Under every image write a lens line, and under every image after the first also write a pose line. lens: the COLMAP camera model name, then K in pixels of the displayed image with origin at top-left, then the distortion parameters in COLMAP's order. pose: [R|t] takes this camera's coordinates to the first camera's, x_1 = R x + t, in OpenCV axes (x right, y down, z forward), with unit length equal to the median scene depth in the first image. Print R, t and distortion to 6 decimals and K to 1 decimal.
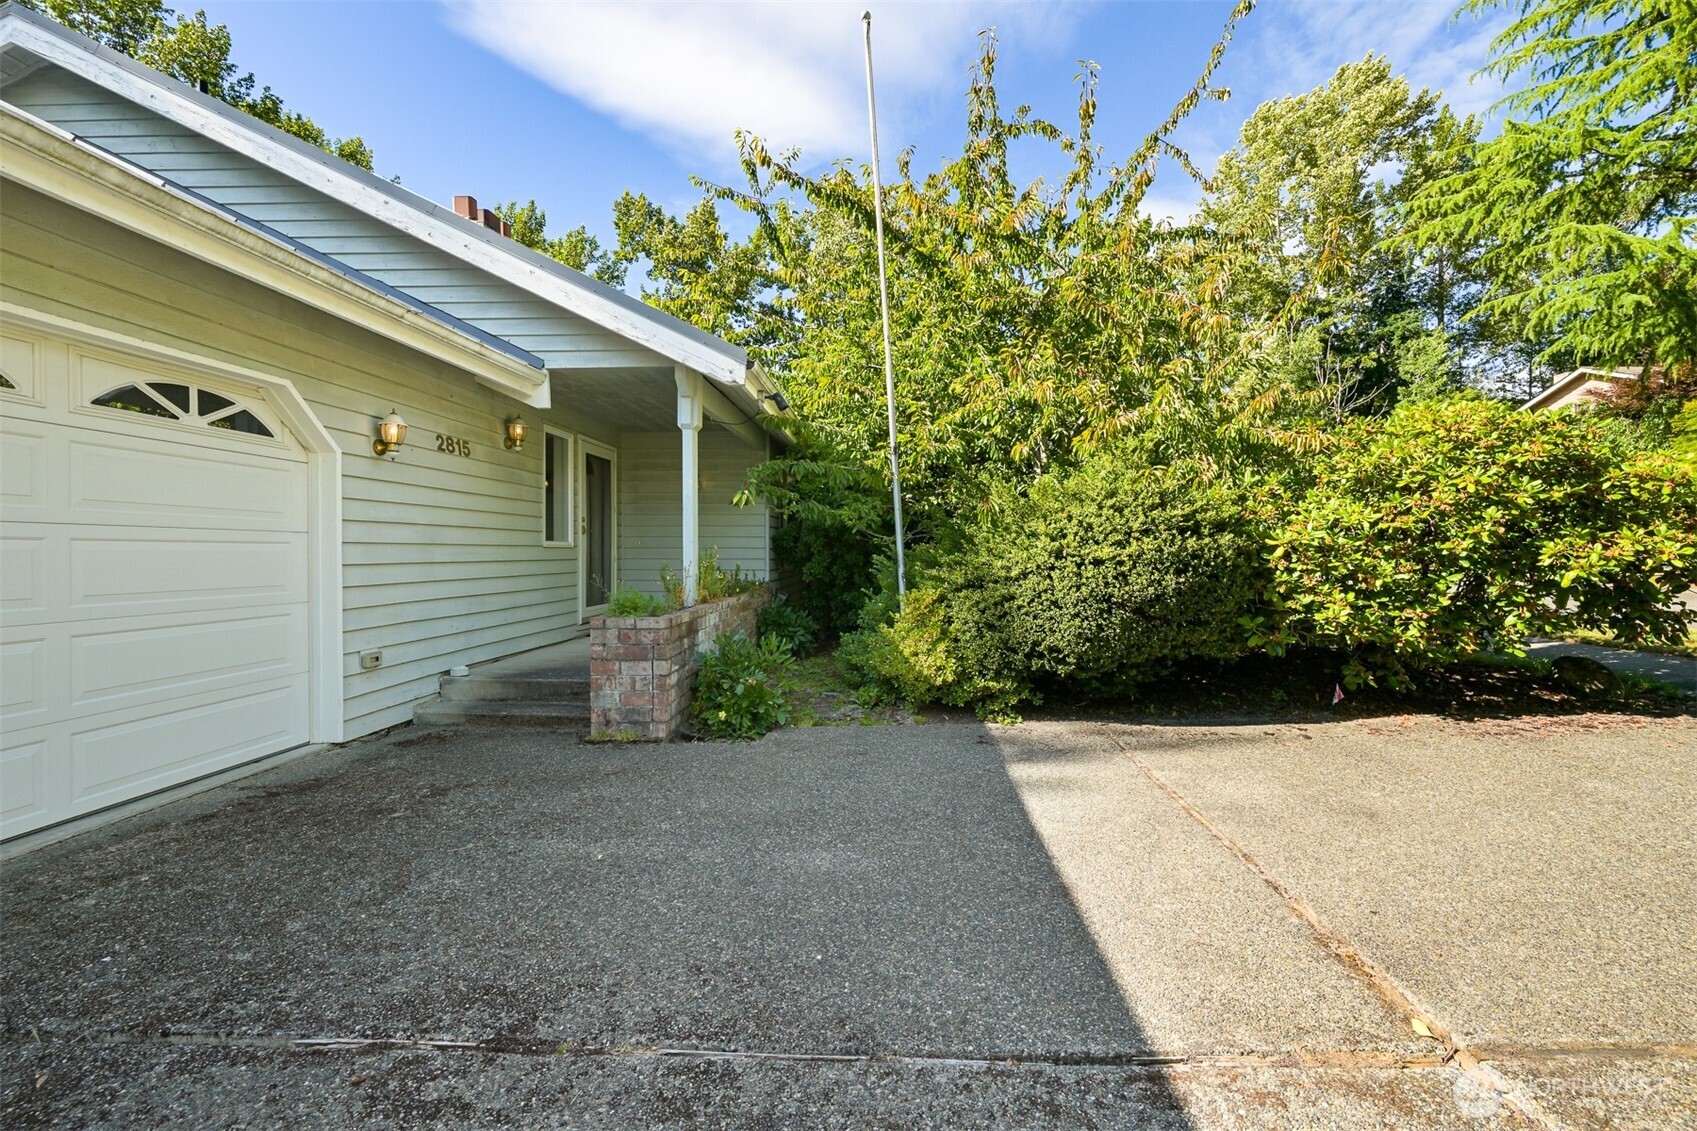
lens RADIAL K [[682.3, 0, 848.2], [0, 682.3, 560.1], [0, 0, 1]] dist [0.000080, 0.000198]
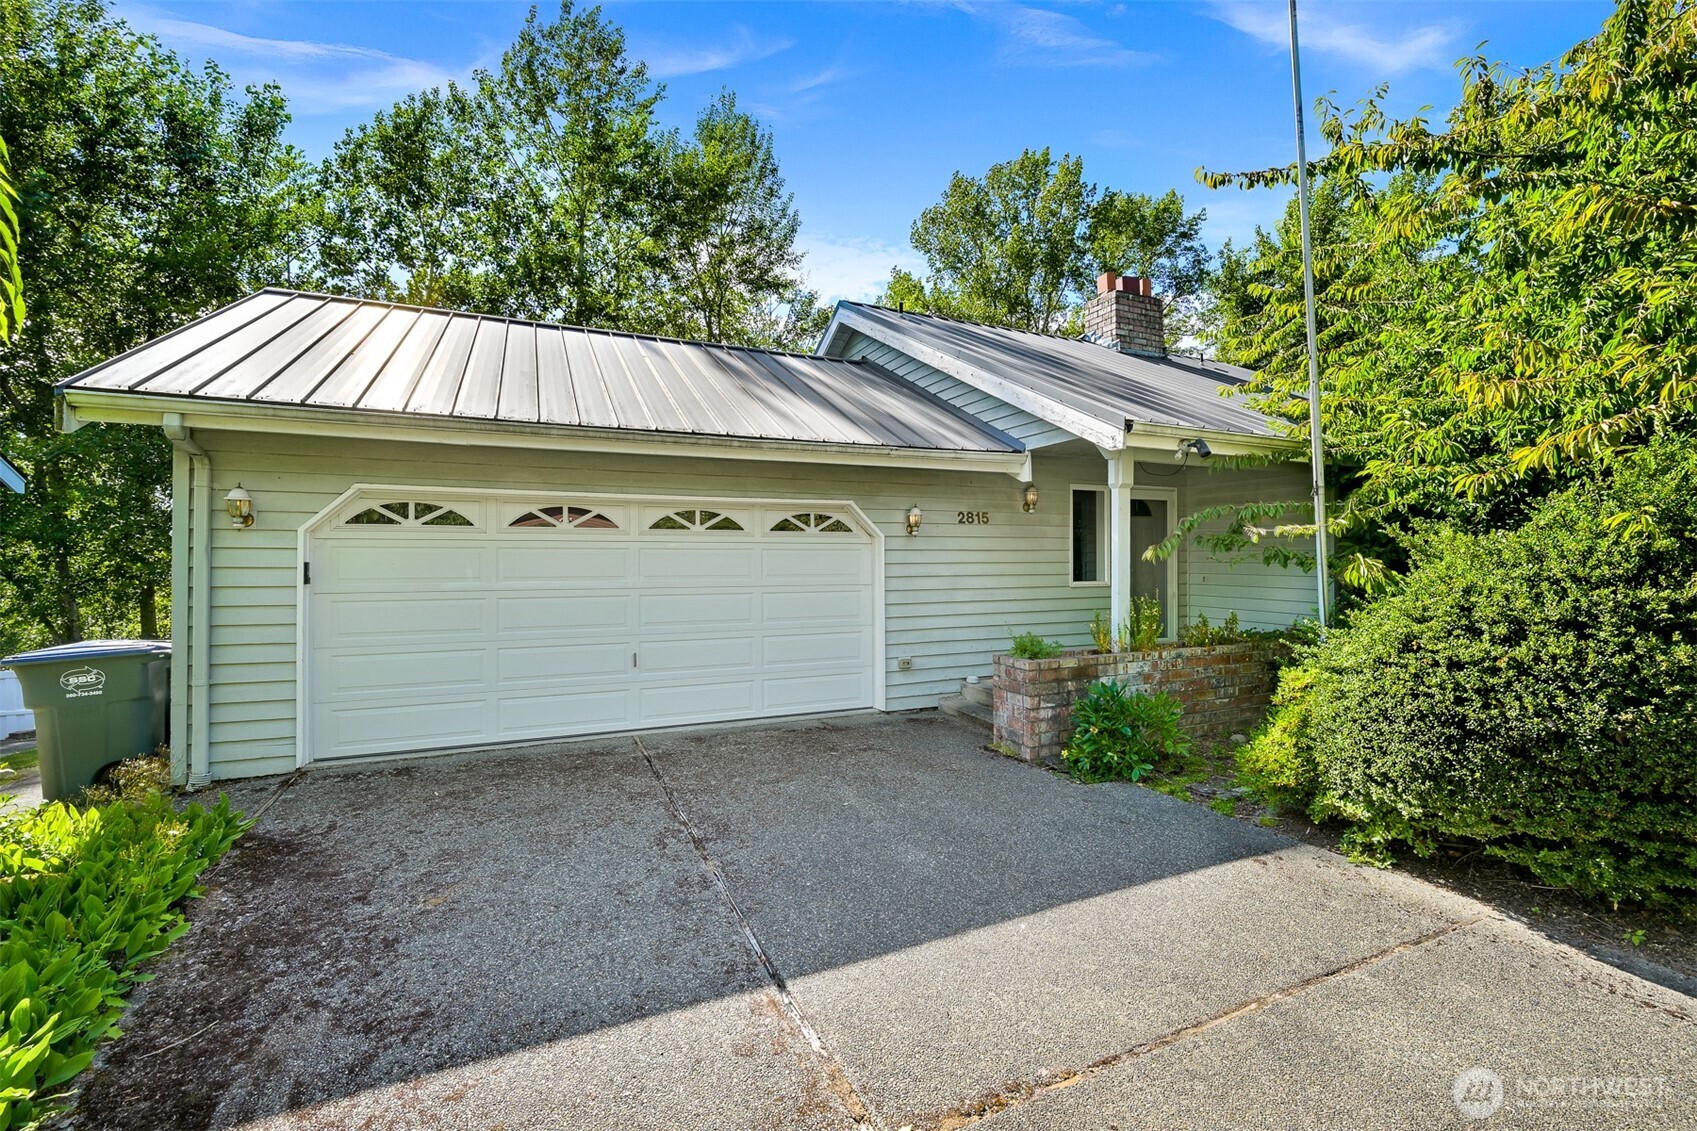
lens RADIAL K [[719.1, 0, 849.5], [0, 719.1, 559.7], [0, 0, 1]] dist [0.004769, 0.000534]
pose [[0.422249, 0.003840, -0.906472, 0.810945], [-0.002406, 0.999992, 0.003116, -0.106766], [0.906477, 0.000865, 0.422255, 0.183493]]
